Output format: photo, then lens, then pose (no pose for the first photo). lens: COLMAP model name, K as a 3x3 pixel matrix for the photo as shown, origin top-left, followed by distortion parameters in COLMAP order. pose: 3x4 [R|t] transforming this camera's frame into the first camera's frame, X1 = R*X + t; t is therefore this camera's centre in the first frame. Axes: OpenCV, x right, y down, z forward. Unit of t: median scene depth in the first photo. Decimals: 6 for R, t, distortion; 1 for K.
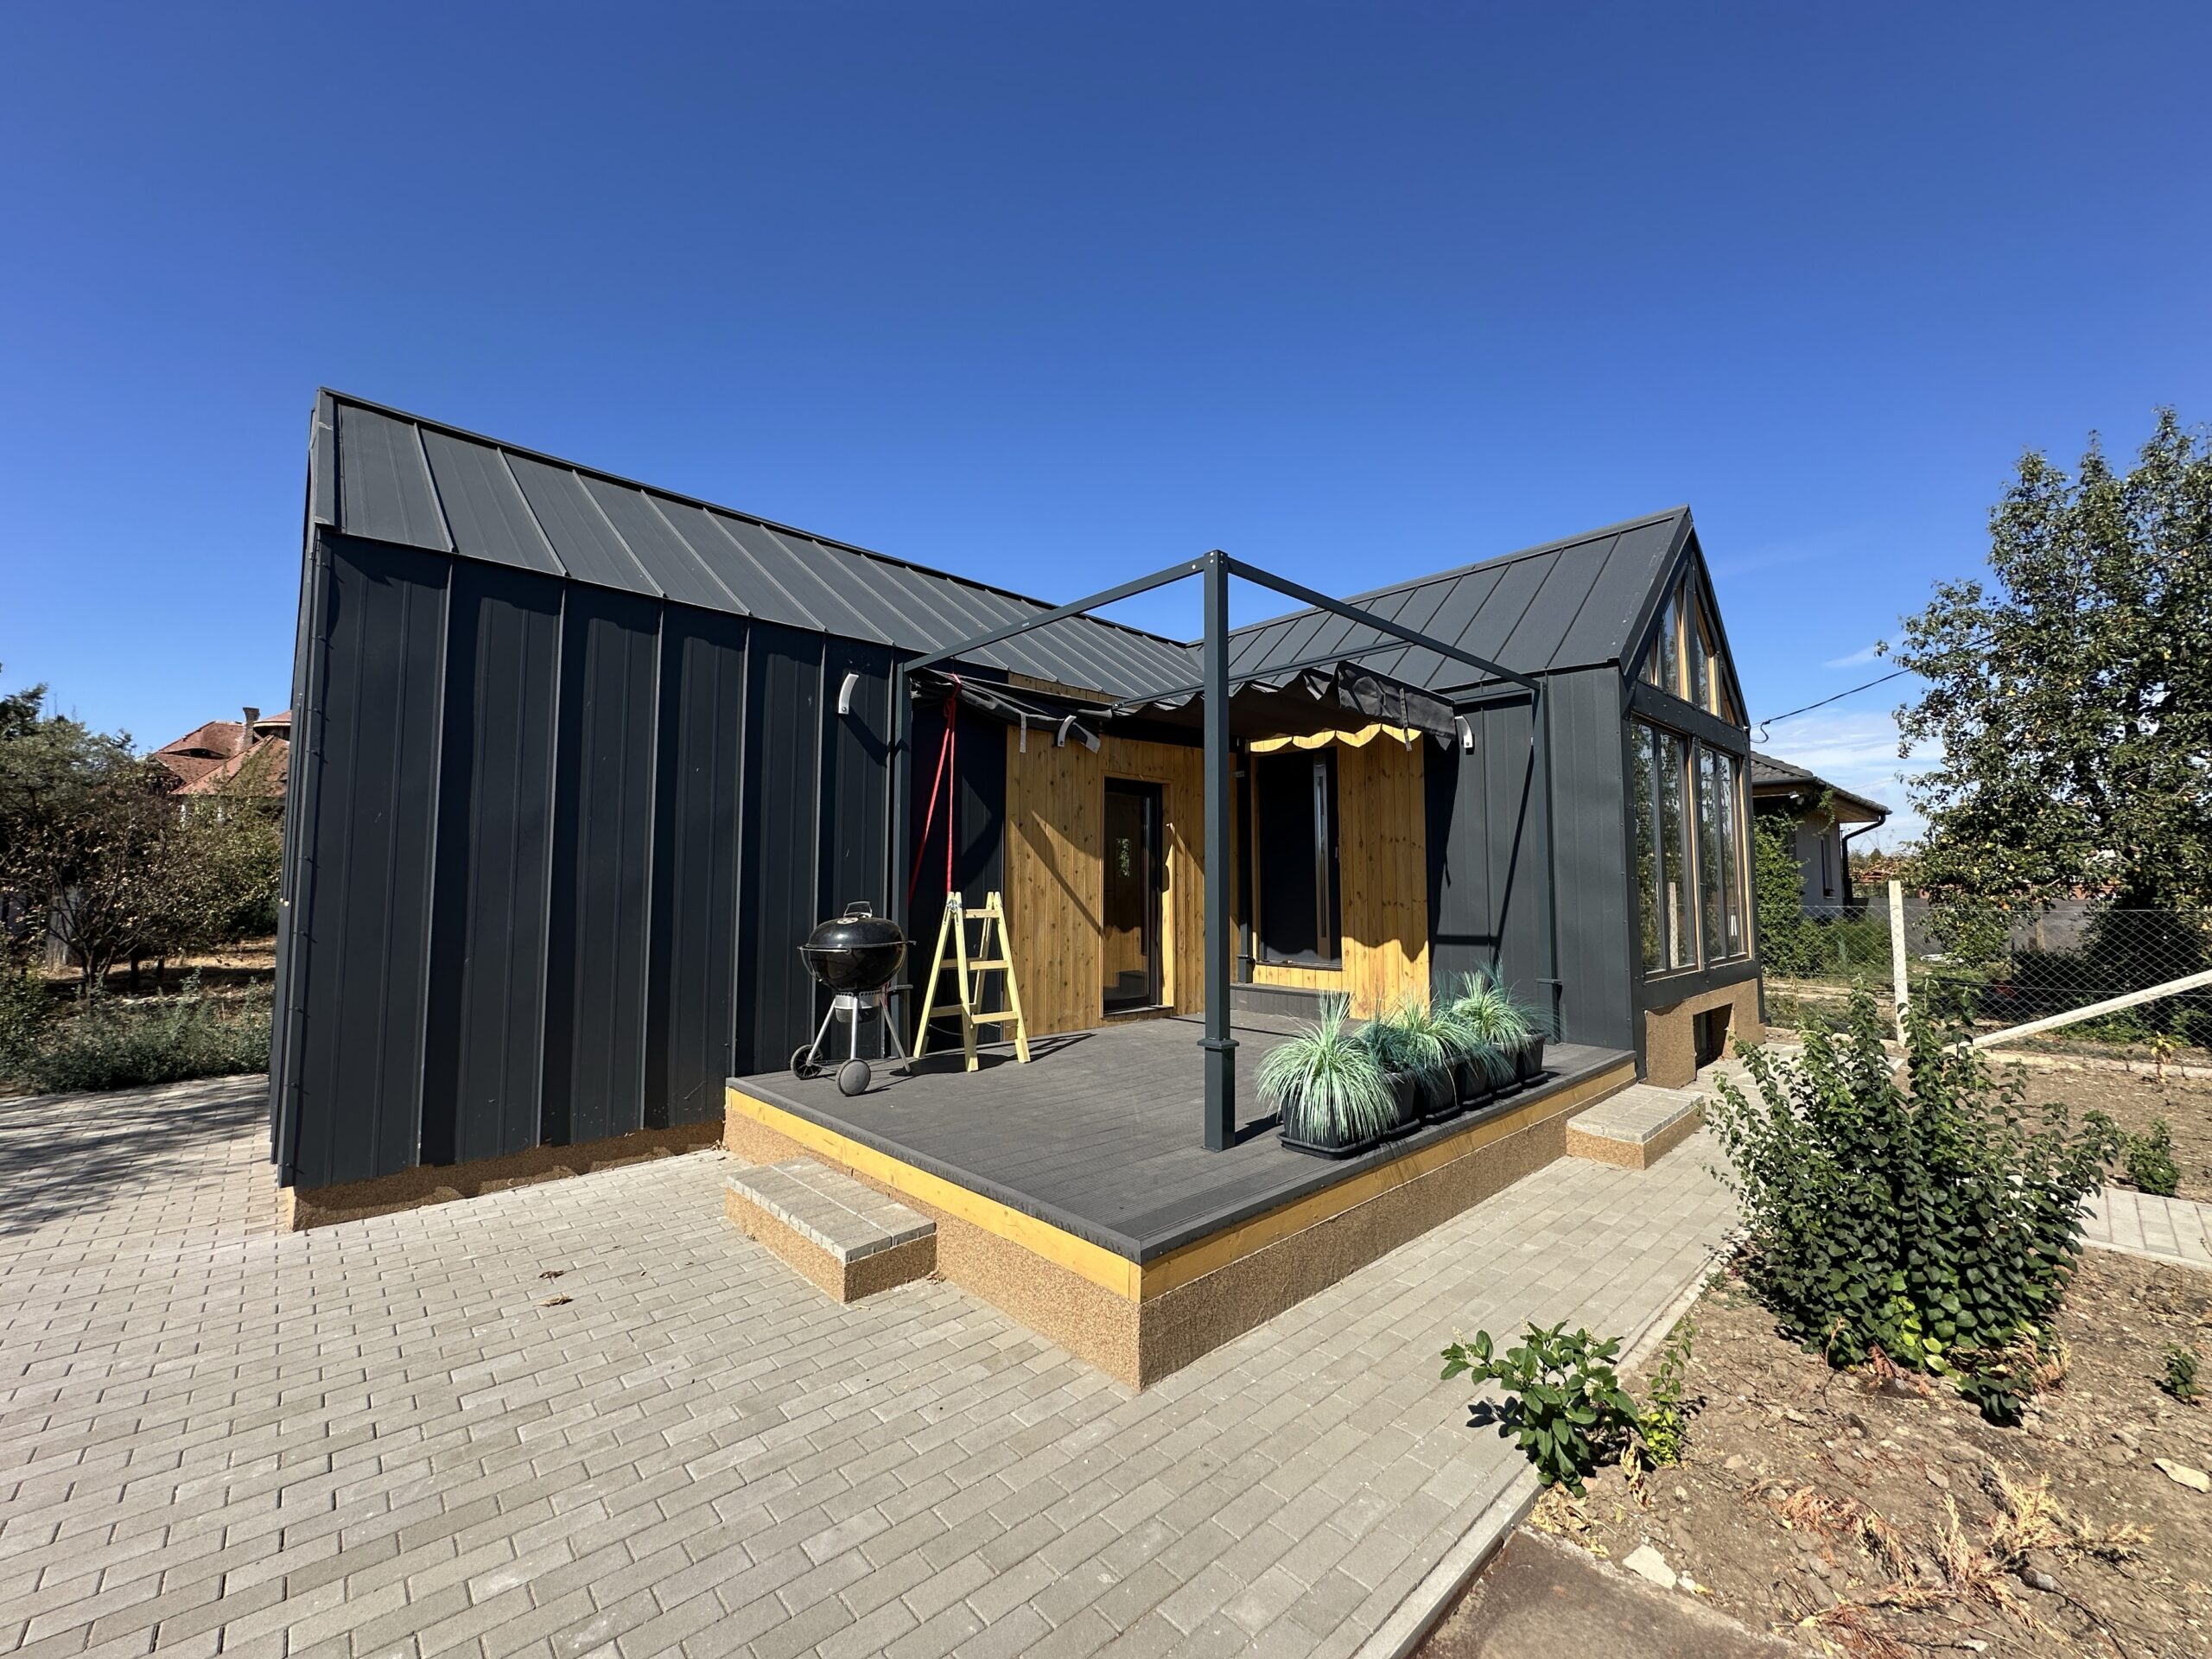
lens RADIAL K [[878.0, 0, 1106.3], [0, 878.0, 819.1], [0, 0, 1]] dist [-0.001601, -0.000300]
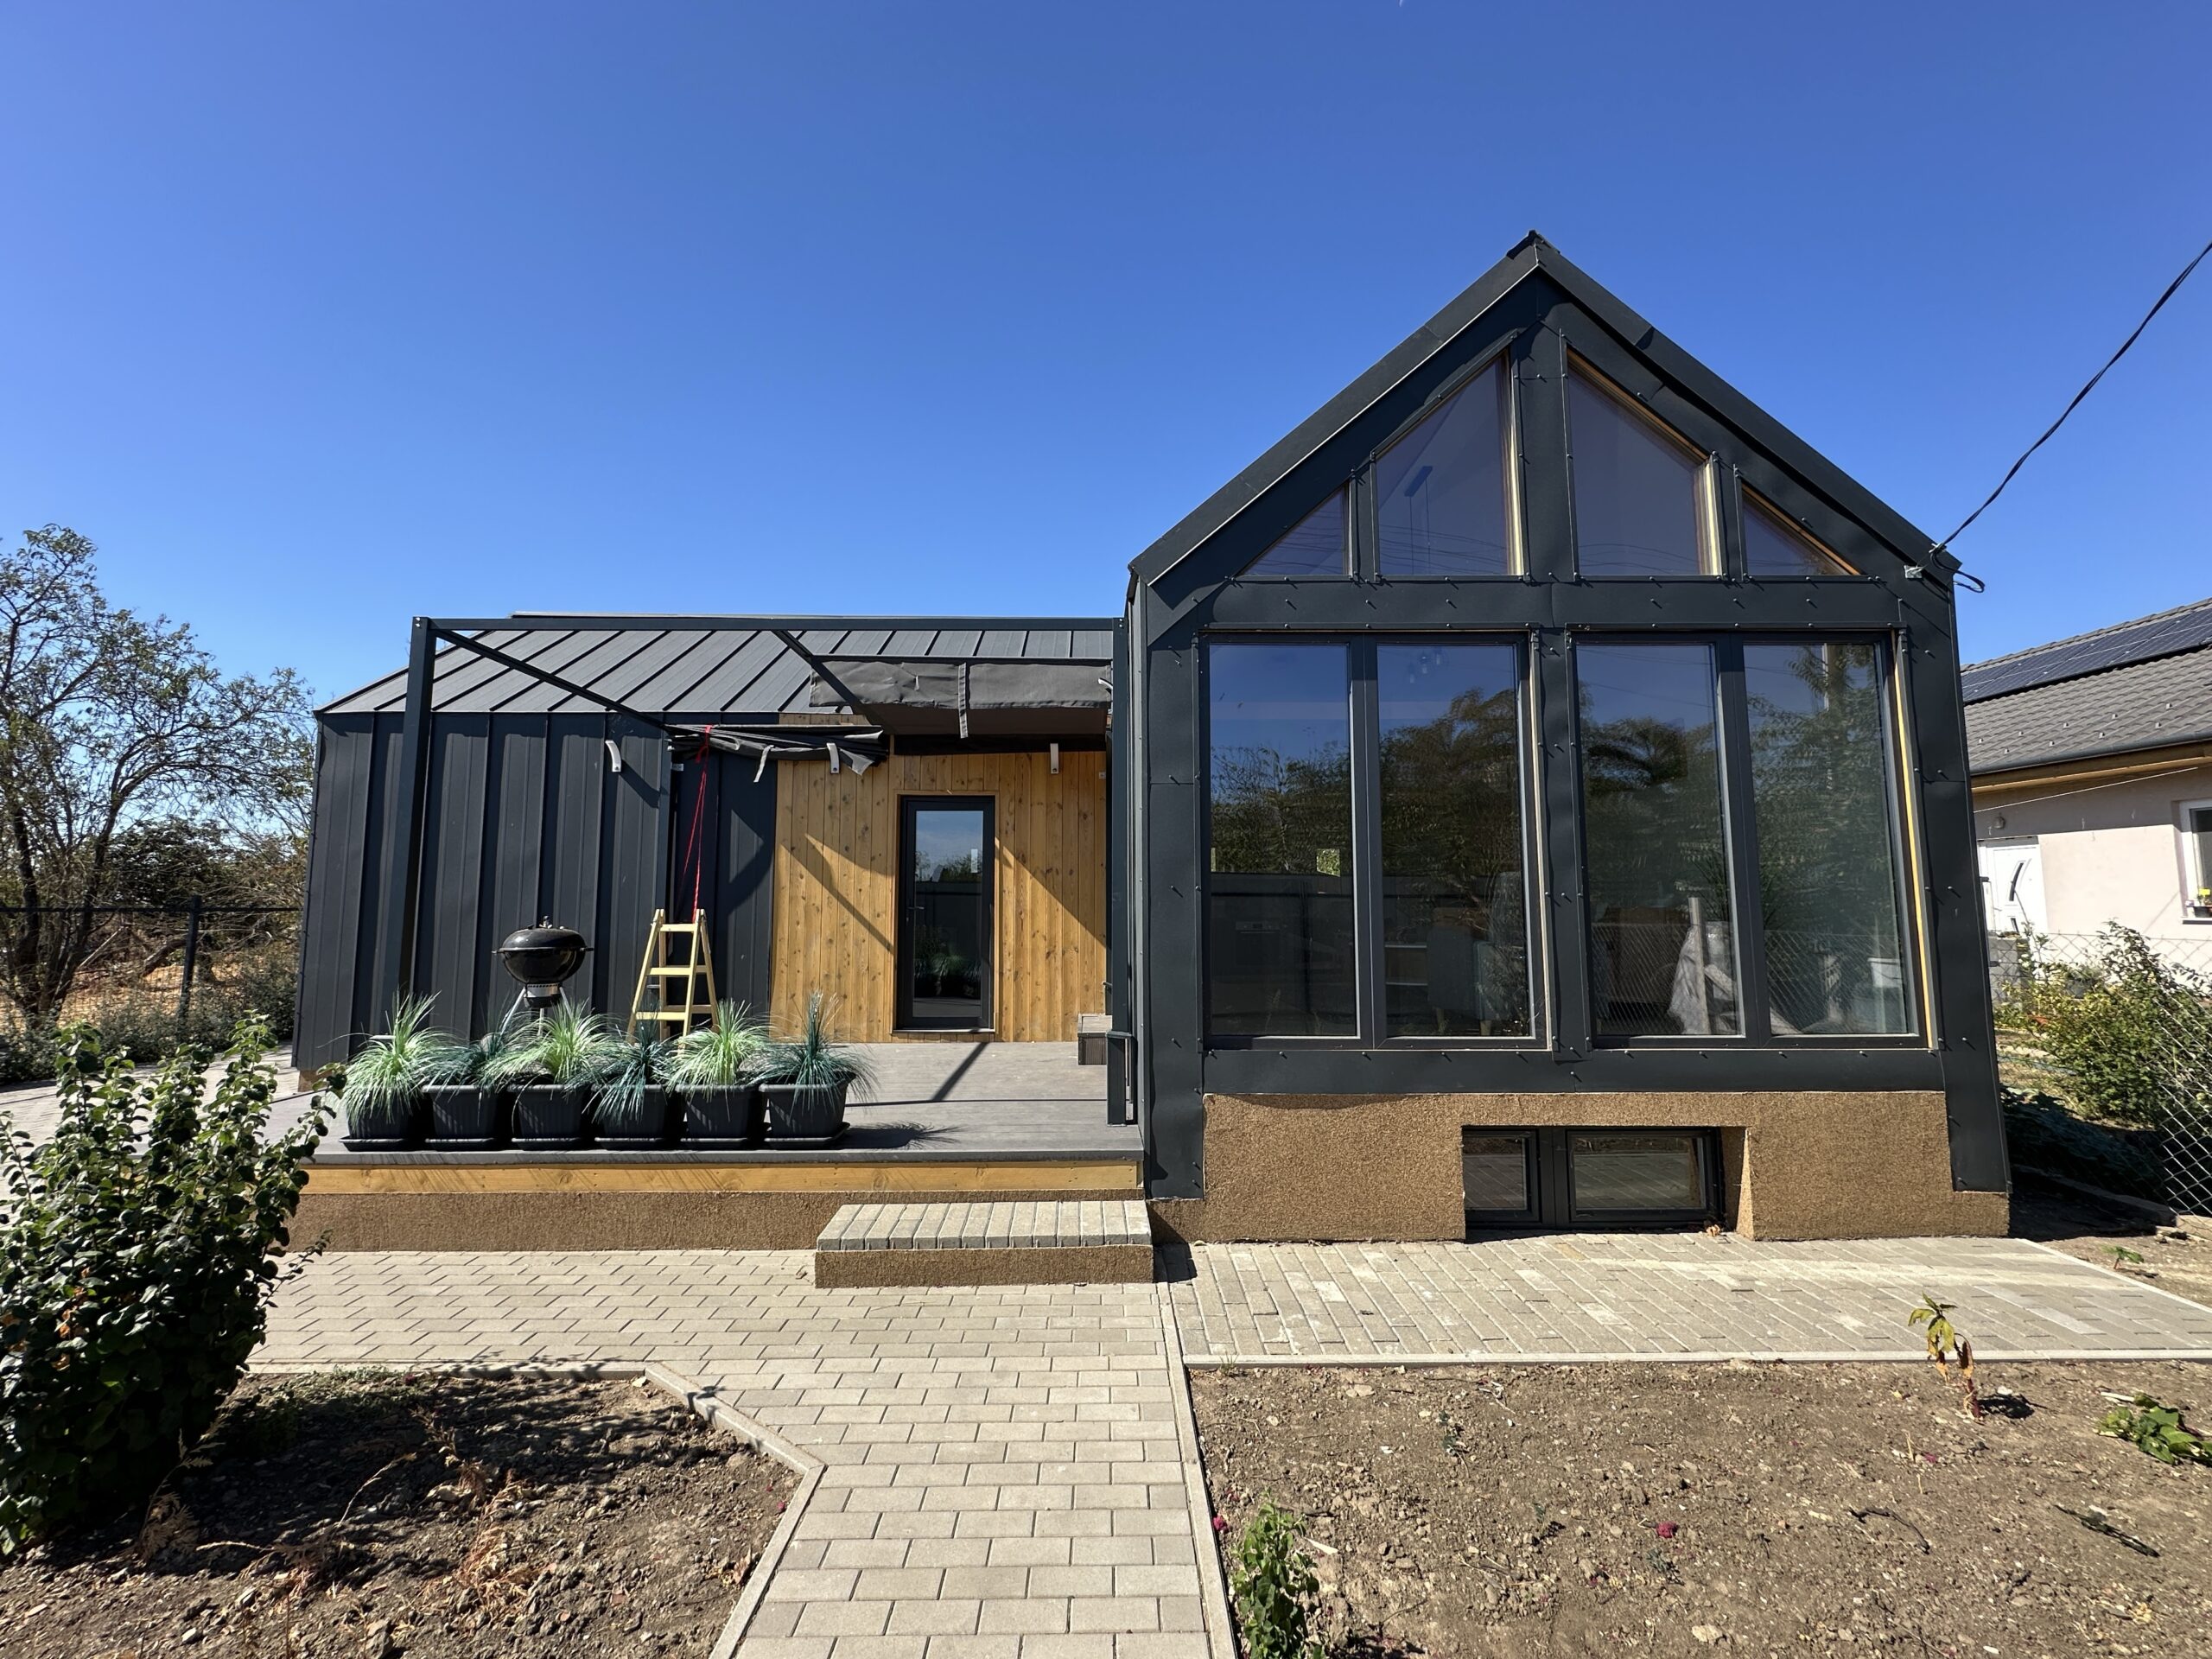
lens RADIAL K [[878.0, 0, 1101.6], [0, 878.0, 825.9], [0, 0, 1]] dist [-0.001601, -0.000300]
pose [[0.731030, -0.067215, -0.679027, 0.928247], [0.056886, 0.997676, -0.037514, 0.040896], [0.679970, -0.011203, 0.733155, 0.447743]]
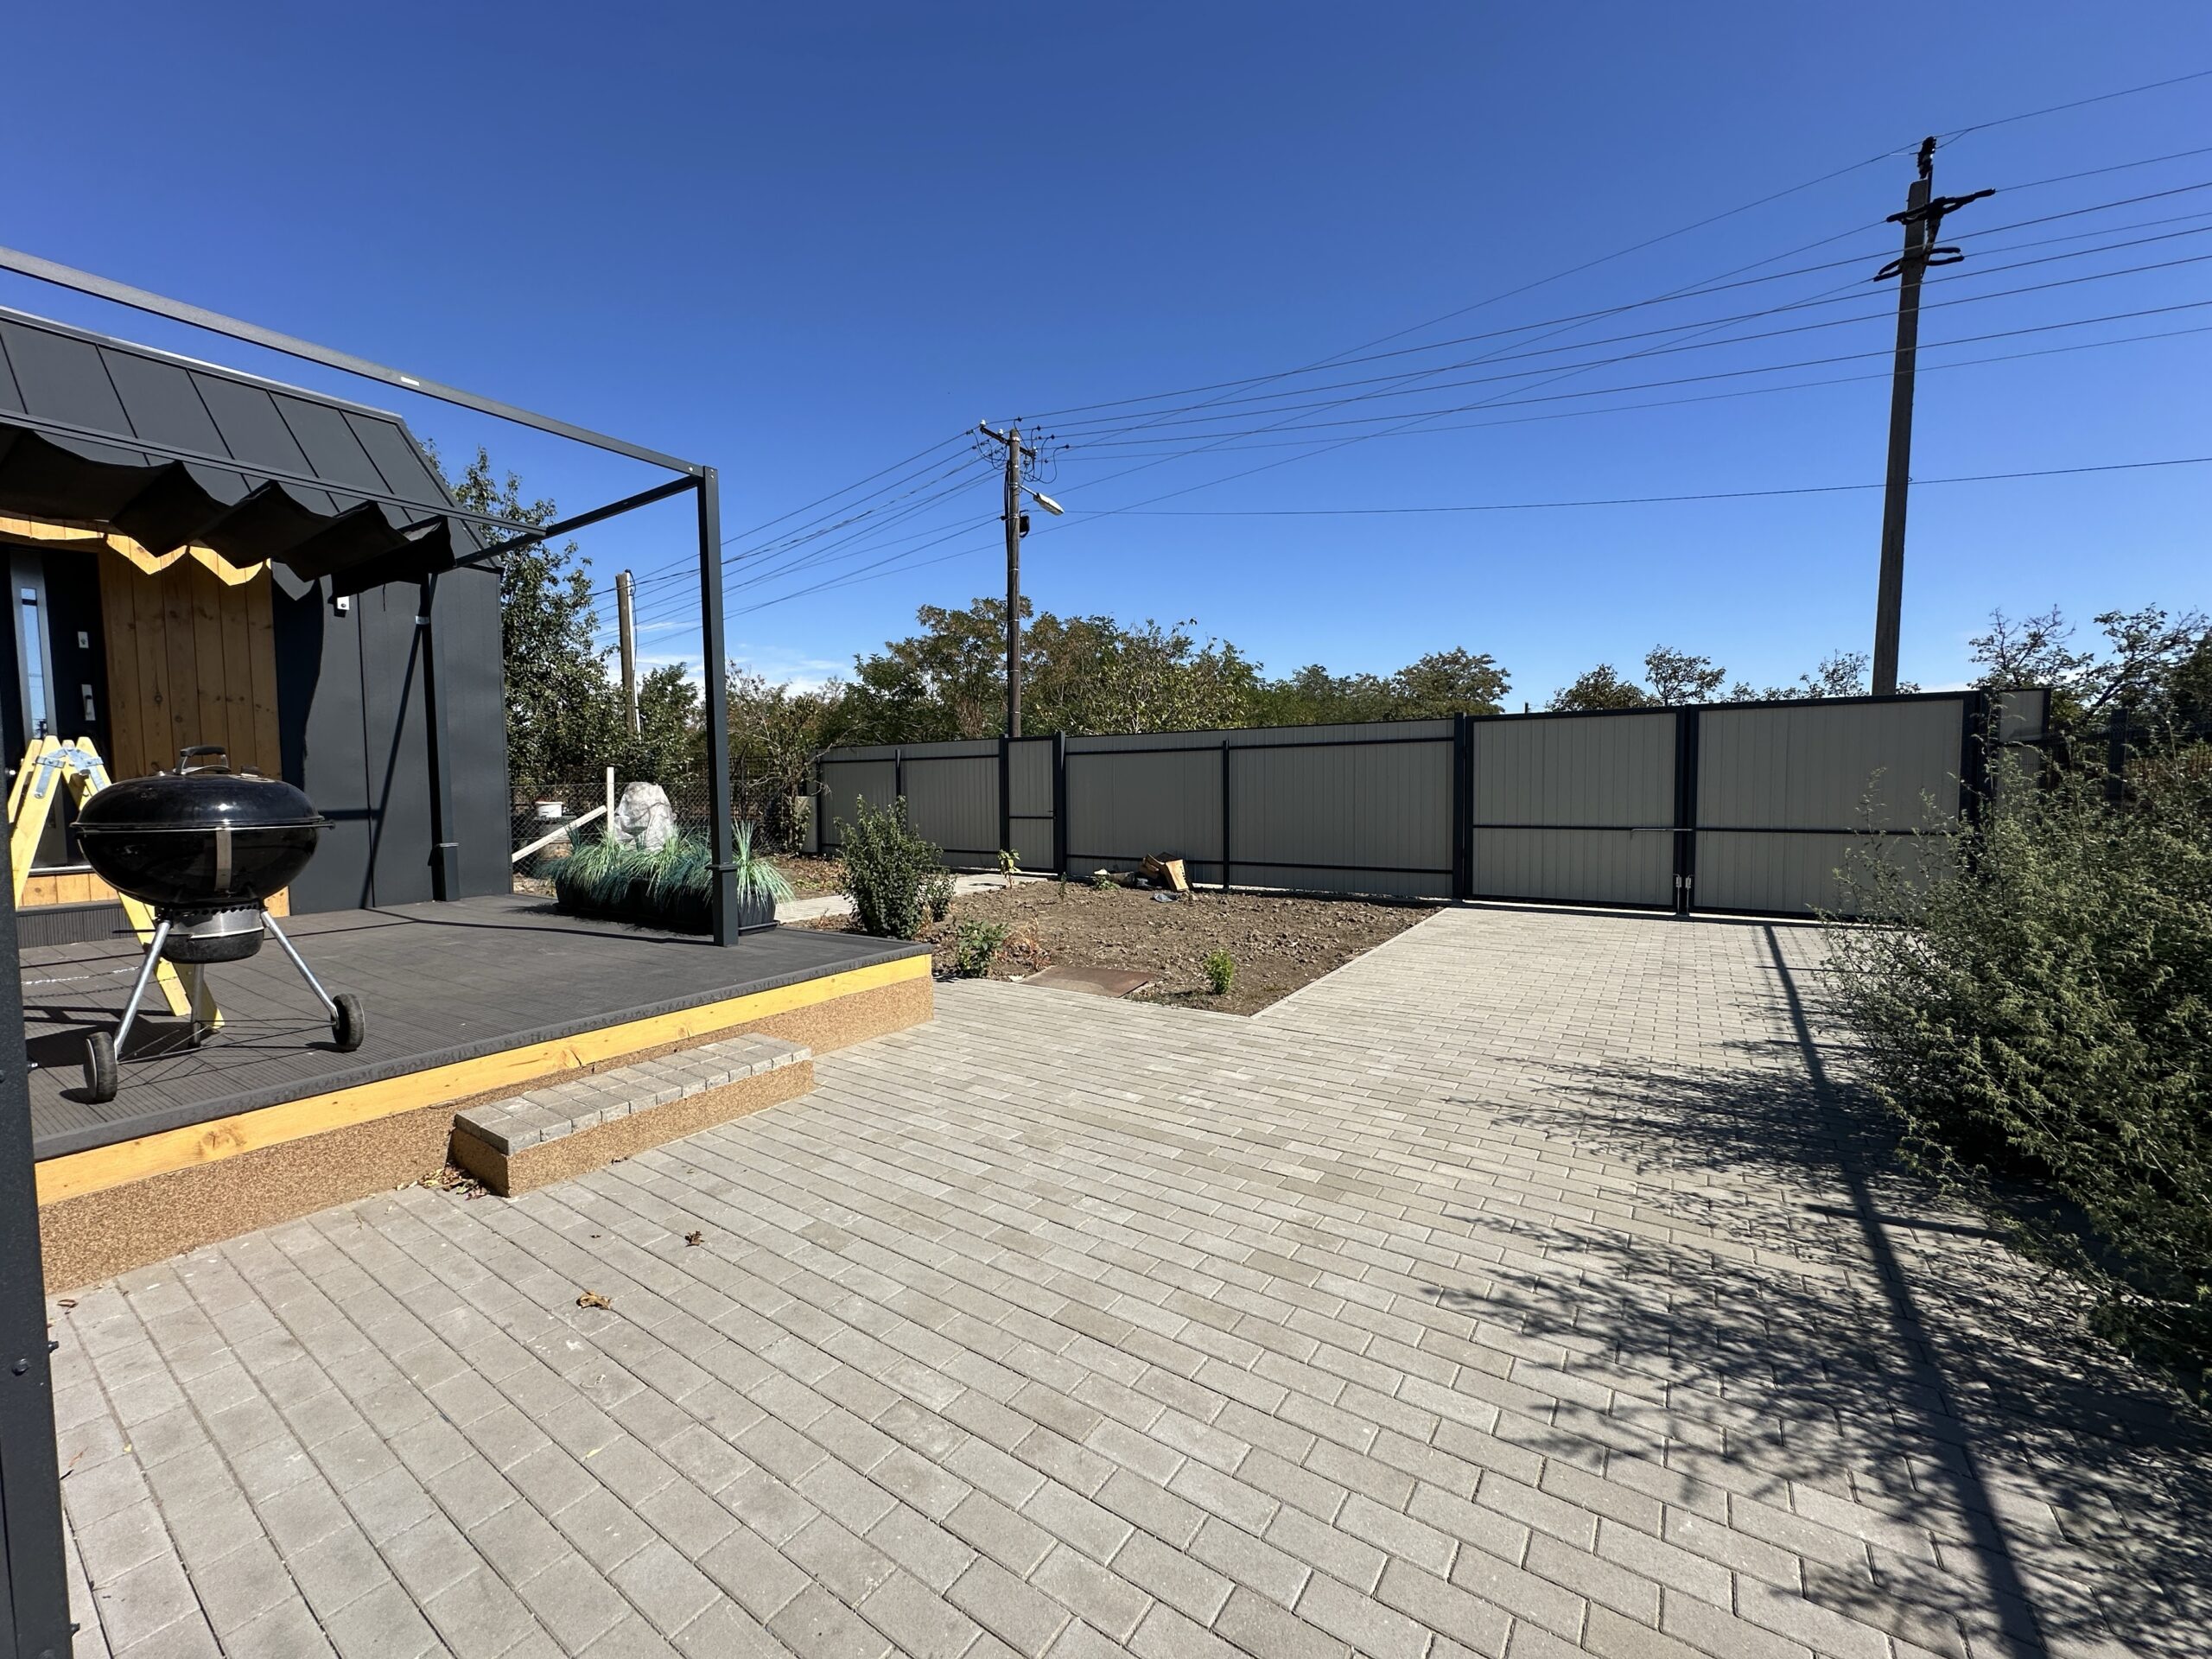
lens RADIAL K [[878.0, 0, 1101.8], [0, 878.0, 833.6], [0, 0, 1]] dist [-0.001601, -0.000300]
pose [[-0.217175, -0.059910, 0.974292, -0.733926], [-0.061732, 0.996960, 0.047543, 0.067758], [-0.974179, -0.049820, -0.220213, 0.446310]]
